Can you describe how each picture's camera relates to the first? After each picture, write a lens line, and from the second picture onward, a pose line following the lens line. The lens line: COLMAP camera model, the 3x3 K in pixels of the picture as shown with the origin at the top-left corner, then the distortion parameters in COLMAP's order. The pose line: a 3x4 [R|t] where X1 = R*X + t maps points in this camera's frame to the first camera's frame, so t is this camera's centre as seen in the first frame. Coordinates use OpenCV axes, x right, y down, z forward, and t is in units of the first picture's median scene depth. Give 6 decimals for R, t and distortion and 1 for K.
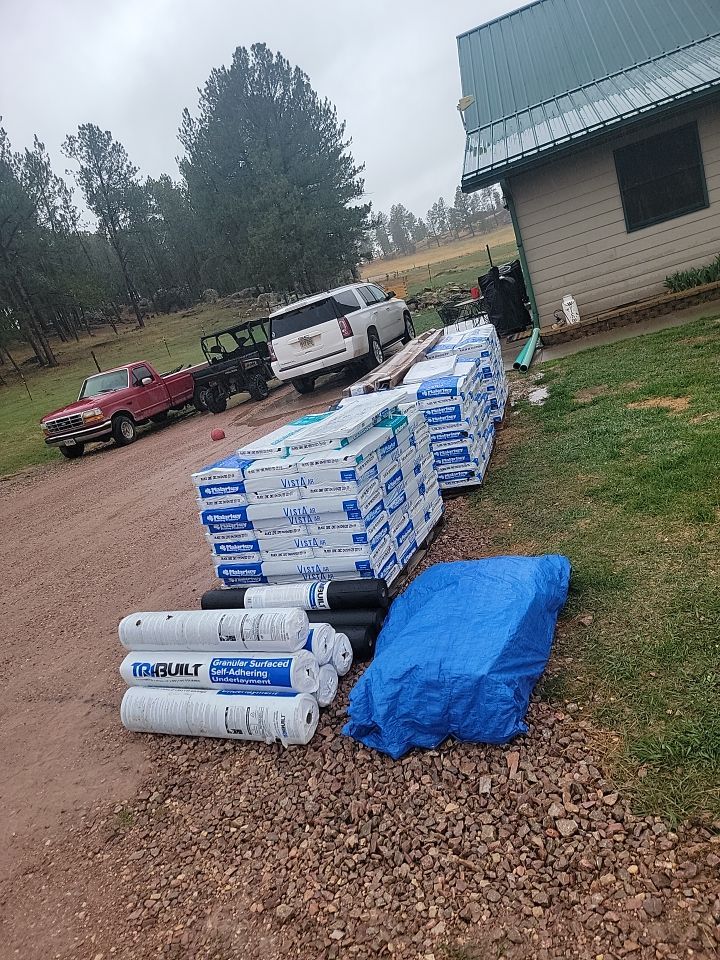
lens RADIAL K [[666.8, 0, 365.4], [0, 666.8, 479.0], [0, 0, 1]] dist [0.080949, -0.074107]
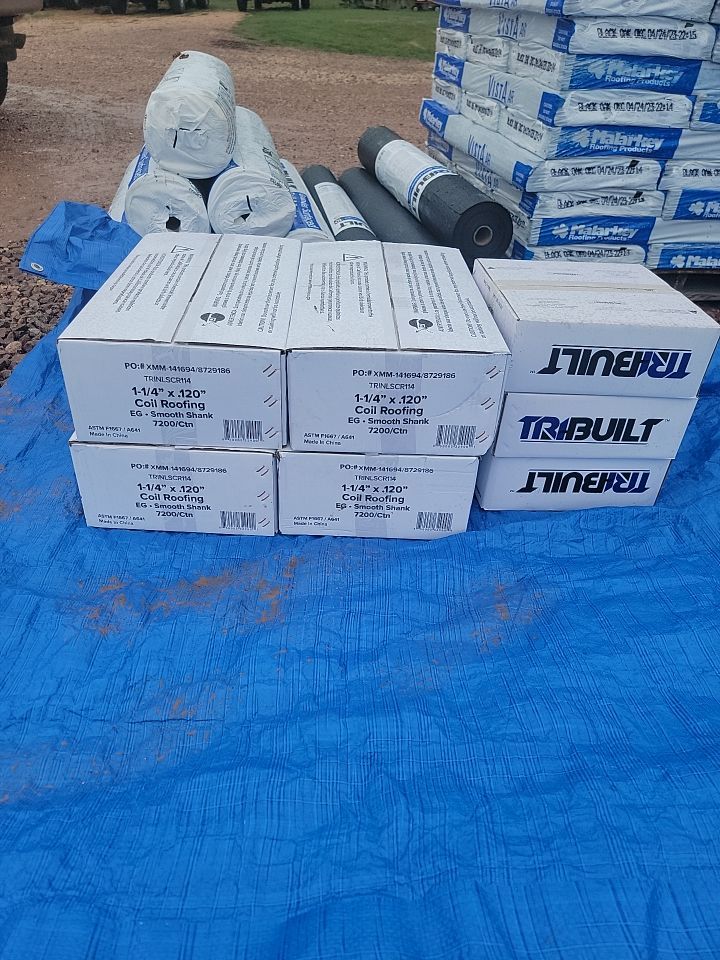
lens RADIAL K [[666.7, 0, 356.2], [0, 666.7, 500.2], [0, 0, 1]] dist [0.067723, -0.068338]
pose [[0.495401, 0.696720, -0.518806, 0.309068], [-0.379415, 0.710814, 0.592273, 0.053646], [0.781423, -0.096570, 0.616484, 0.569324]]
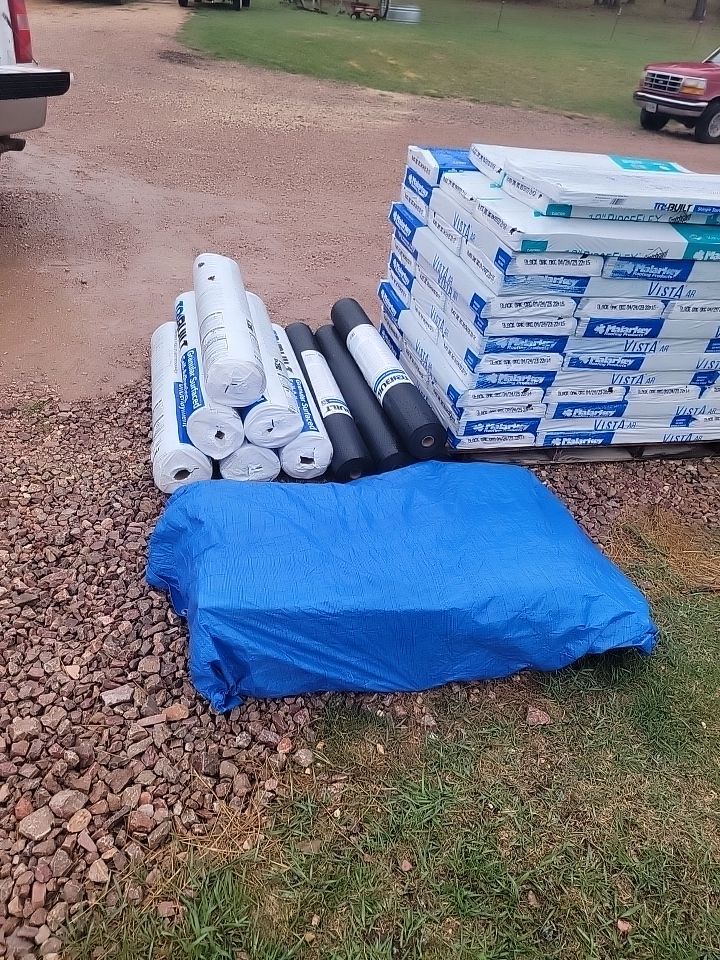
lens RADIAL K [[666.8, 0, 365.4], [0, 666.8, 479.0], [0, 0, 1]] dist [0.080949, -0.074107]
pose [[0.546000, 0.706014, -0.451031, 0.290291], [-0.453737, 0.701767, 0.549224, -0.130693], [0.704278, -0.095226, 0.703509, 0.426909]]
